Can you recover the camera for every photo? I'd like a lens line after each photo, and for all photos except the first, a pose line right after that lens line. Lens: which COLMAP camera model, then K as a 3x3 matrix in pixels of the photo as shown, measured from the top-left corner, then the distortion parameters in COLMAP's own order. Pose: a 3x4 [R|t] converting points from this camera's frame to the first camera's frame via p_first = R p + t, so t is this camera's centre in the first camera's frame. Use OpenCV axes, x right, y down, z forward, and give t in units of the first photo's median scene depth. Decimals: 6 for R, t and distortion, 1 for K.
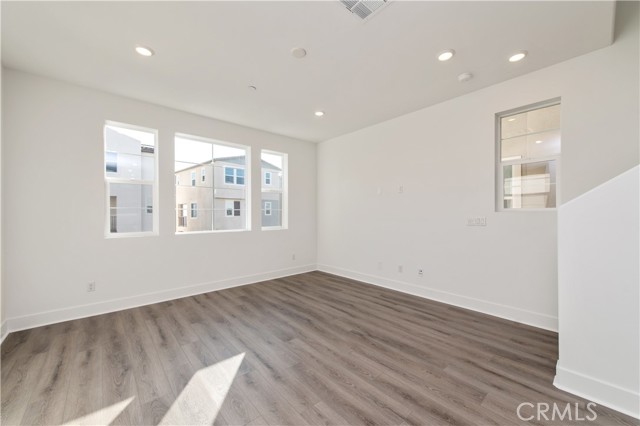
lens RADIAL K [[250.4, 0, 321.1], [0, 250.4, 211.5], [0, 0, 1]] dist [0.016635, -0.004100]
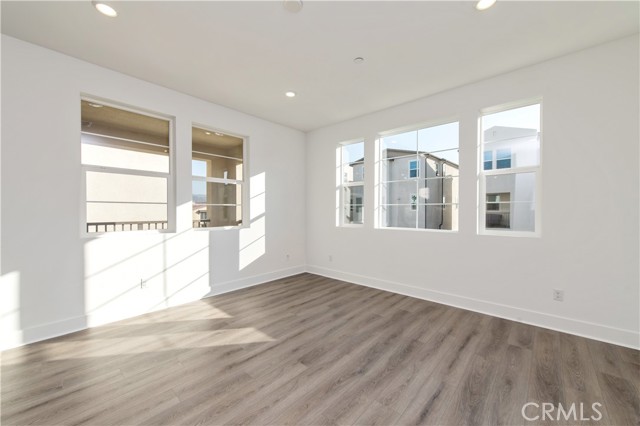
lens RADIAL K [[247.1, 0, 320.8], [0, 247.1, 221.3], [0, 0, 1]] dist [0.011876, -0.000103]
pose [[0.115019, 0.044697, -0.992357, 0.562631], [0.009434, 0.998893, 0.046085, 0.010224], [0.993318, -0.014662, 0.114470, 0.823482]]
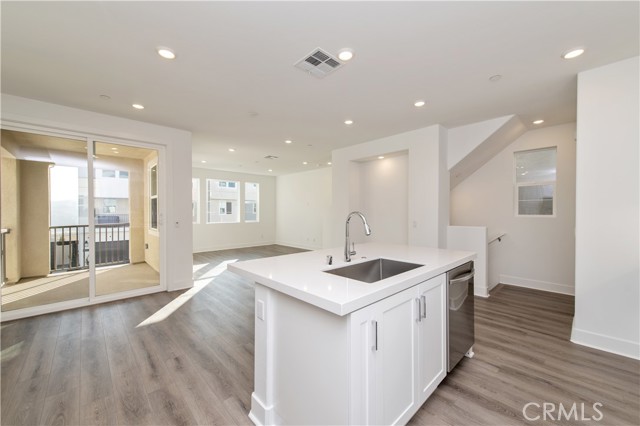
lens RADIAL K [[250.4, 0, 321.1], [0, 250.4, 211.5], [0, 0, 1]] dist [0.016635, -0.004100]
pose [[0.999387, 0.004389, 0.034742, 0.488048], [-0.004726, 0.999942, 0.009629, -0.056343], [-0.034698, -0.009787, 0.999350, -1.672827]]
